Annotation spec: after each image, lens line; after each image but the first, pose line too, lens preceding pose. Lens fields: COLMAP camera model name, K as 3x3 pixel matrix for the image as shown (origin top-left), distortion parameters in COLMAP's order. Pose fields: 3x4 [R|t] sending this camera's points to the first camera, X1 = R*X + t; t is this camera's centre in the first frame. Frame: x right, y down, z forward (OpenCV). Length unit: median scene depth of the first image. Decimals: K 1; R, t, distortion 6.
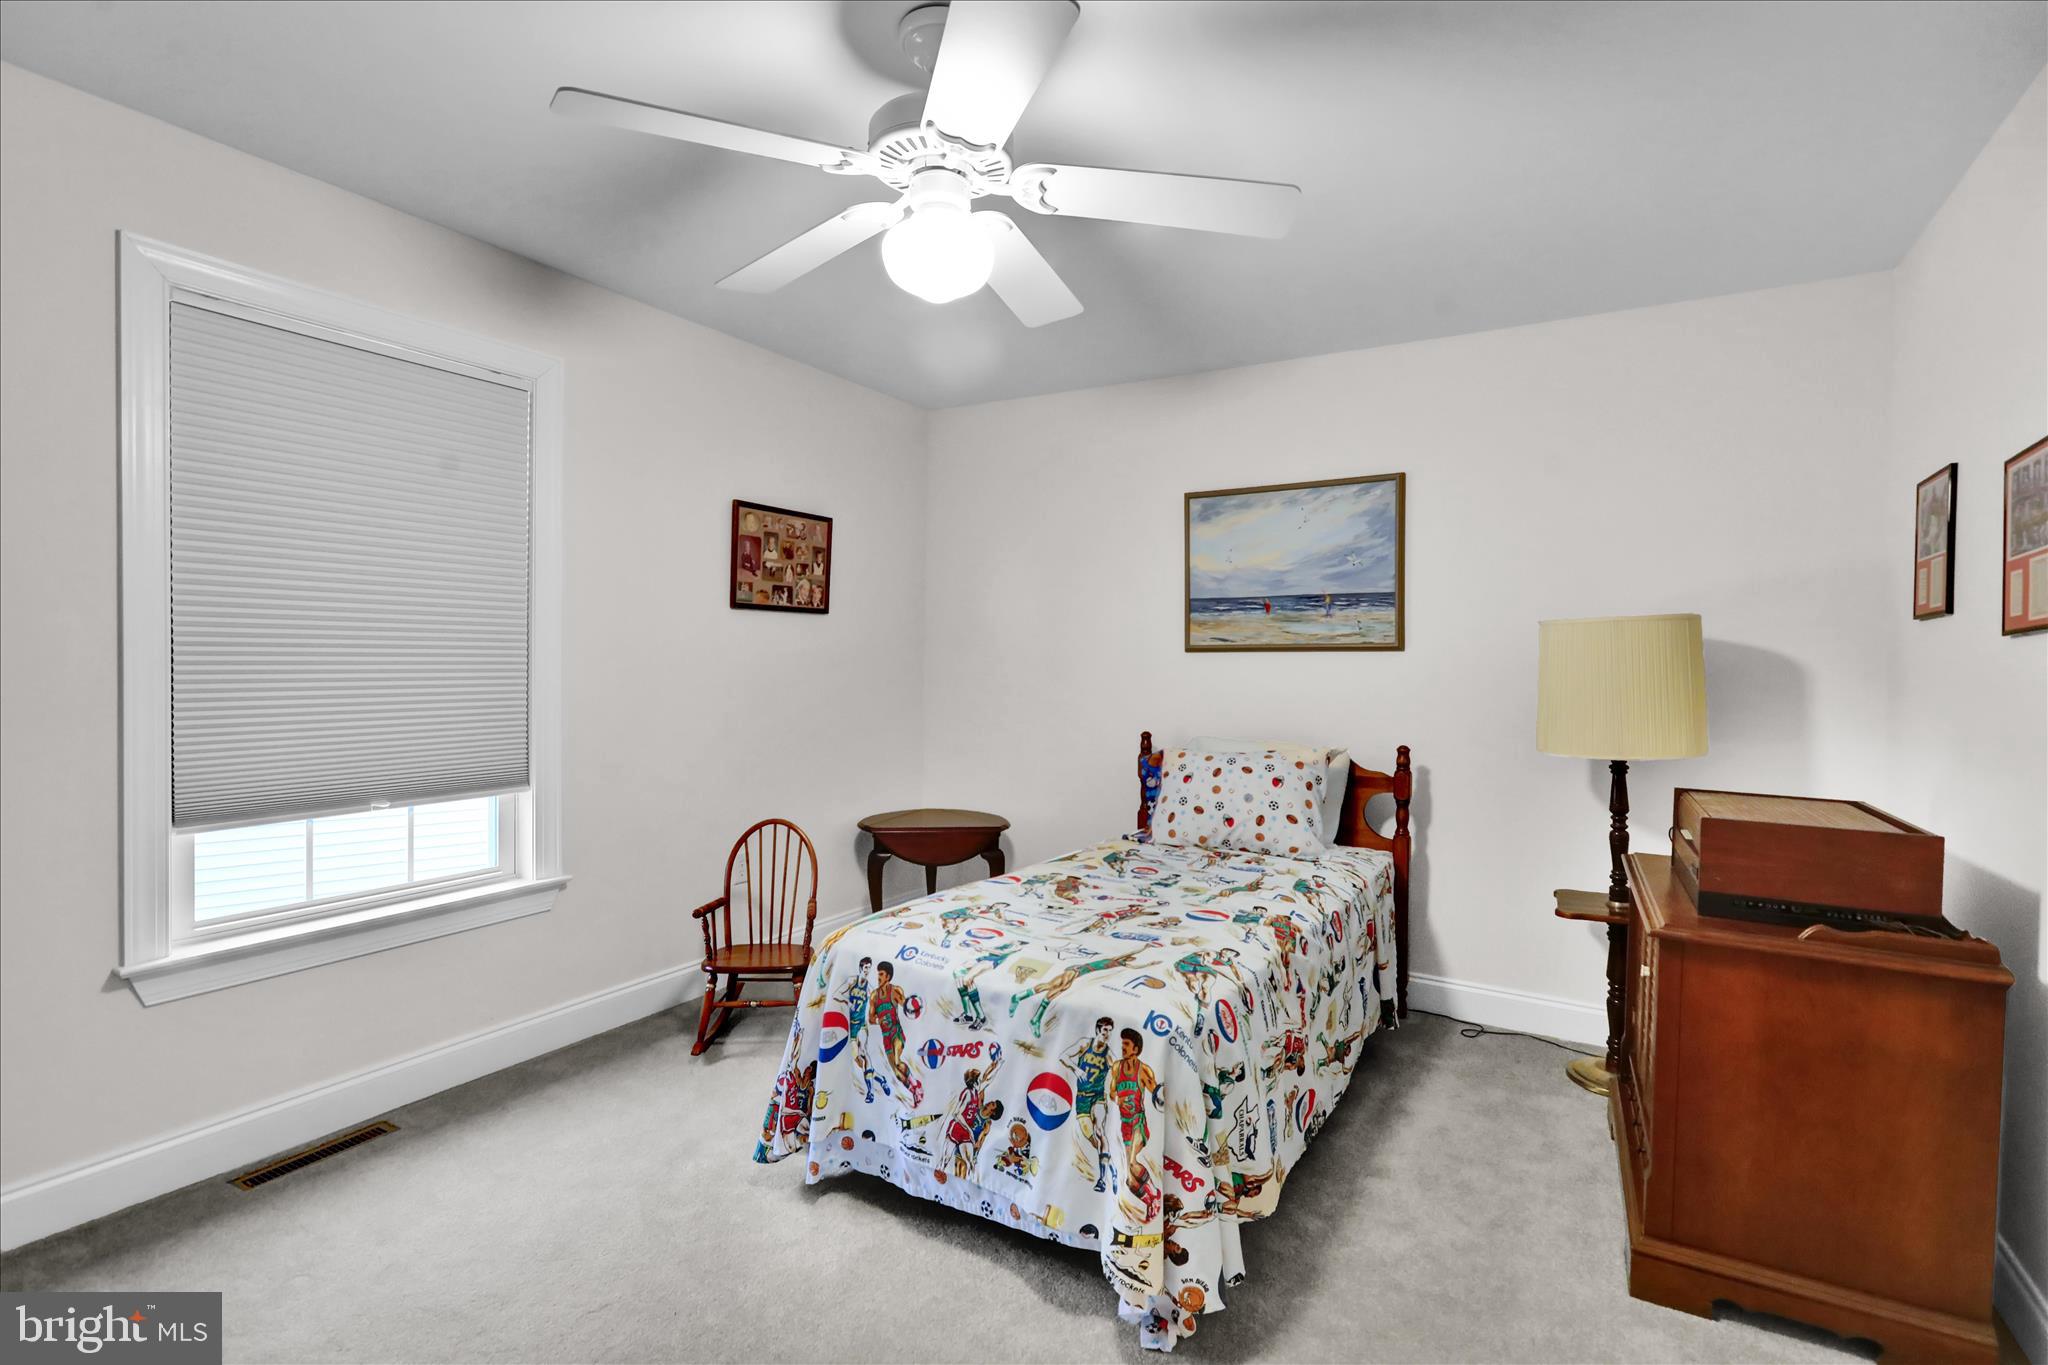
lens RADIAL K [[945.9, 0, 1005.8], [0, 945.9, 659.2], [0, 0, 1]] dist [-0.000868, 0.000437]
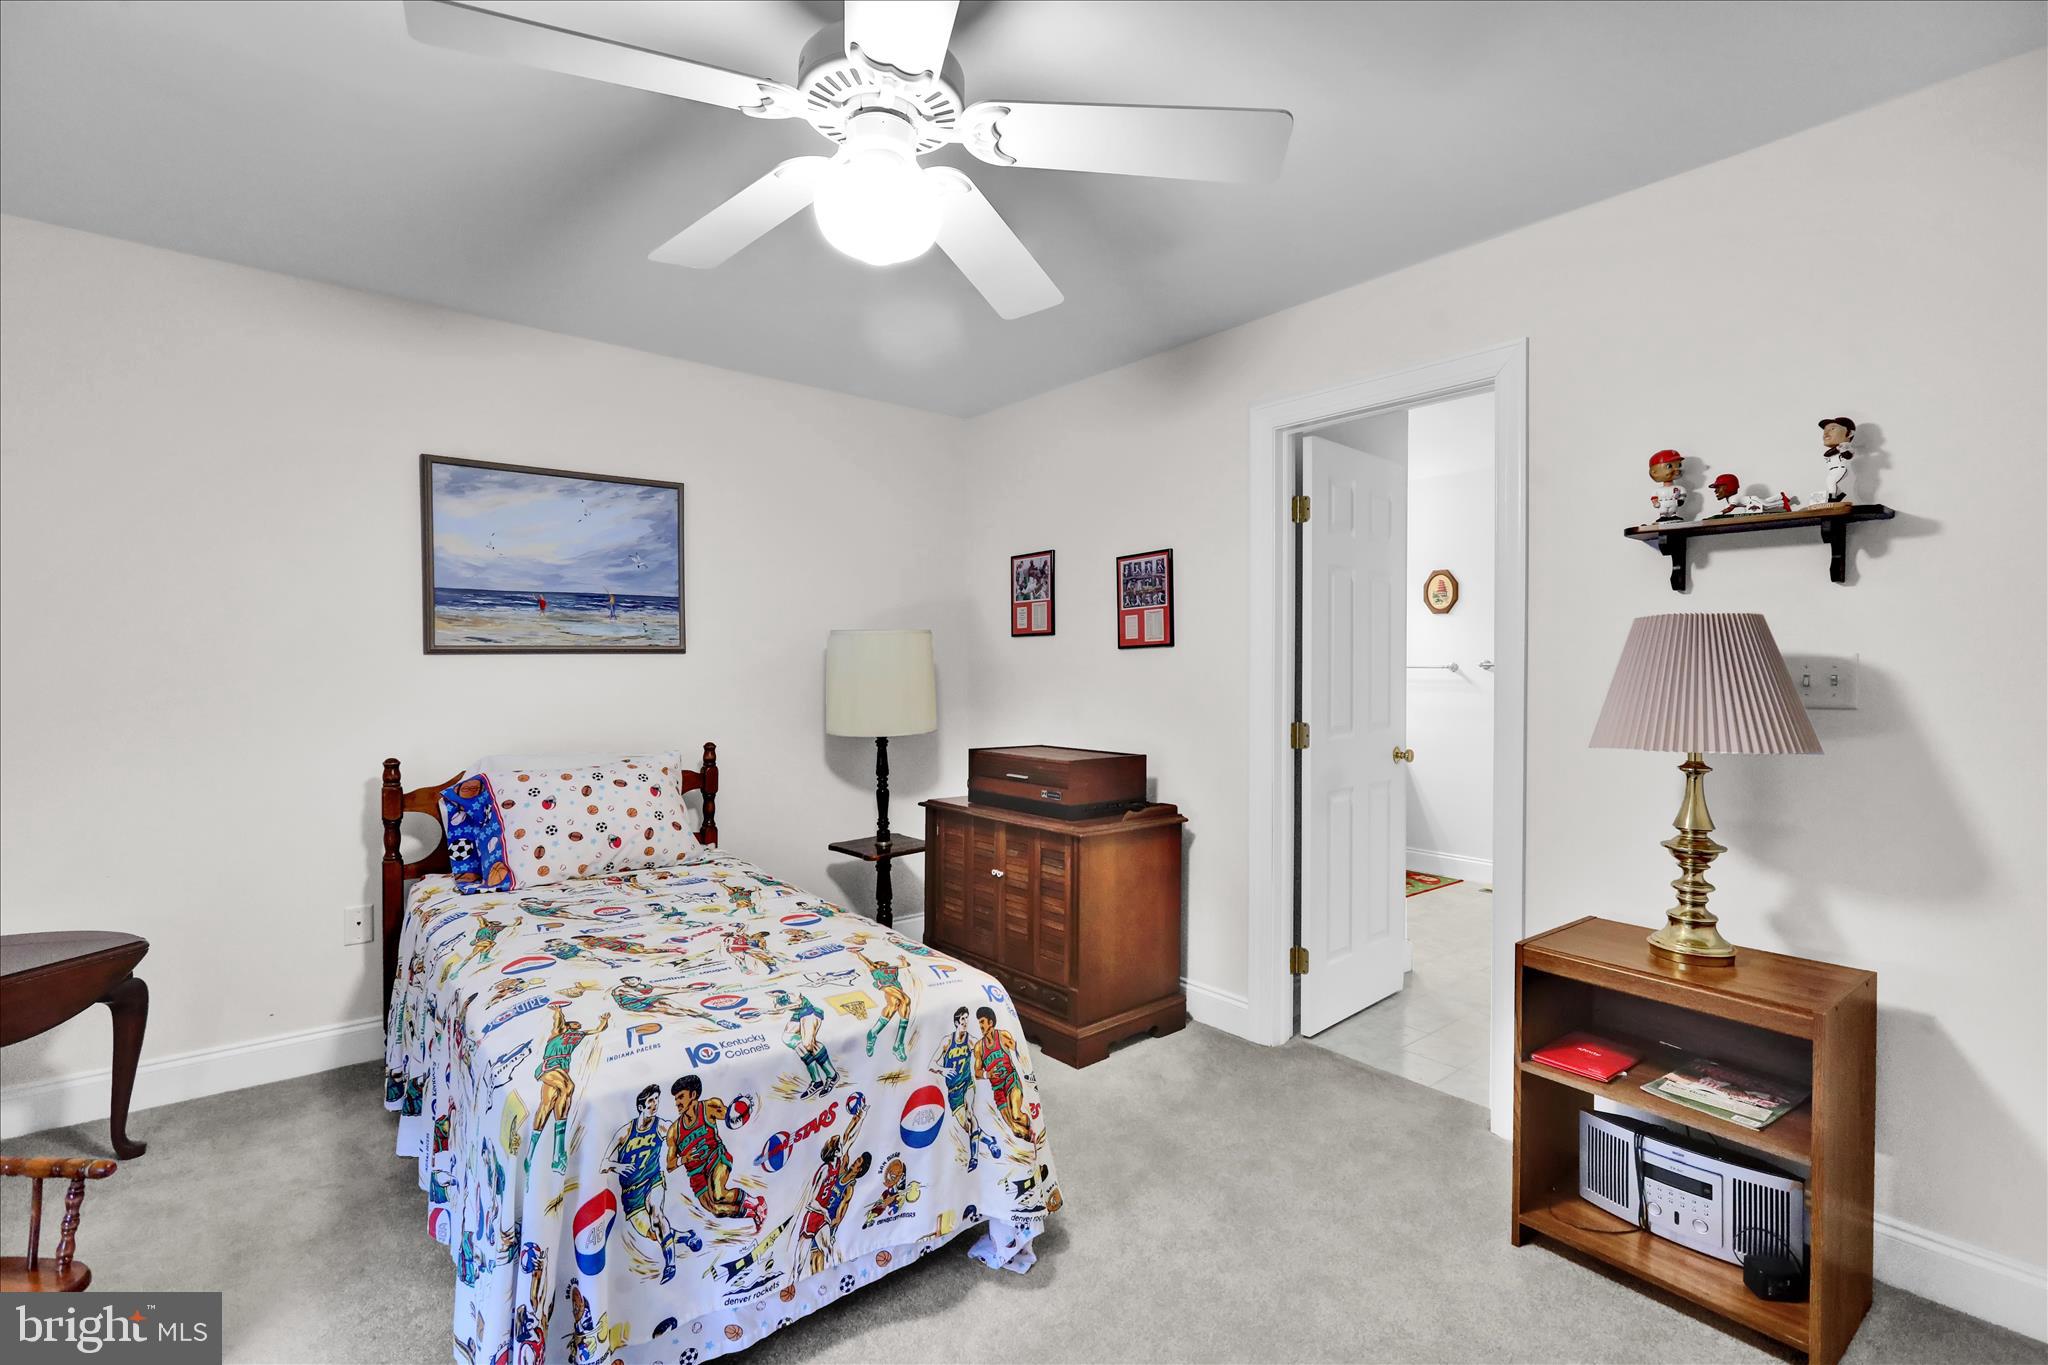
lens RADIAL K [[945.9, 0, 1005.8], [0, 945.9, 659.2], [0, 0, 1]] dist [-0.000868, 0.000437]
pose [[0.337952, -0.006915, 0.941138, -0.695842], [0.002344, 0.999976, 0.006505, -0.012989], [-0.941160, 0.000008, 0.337960, 0.479572]]
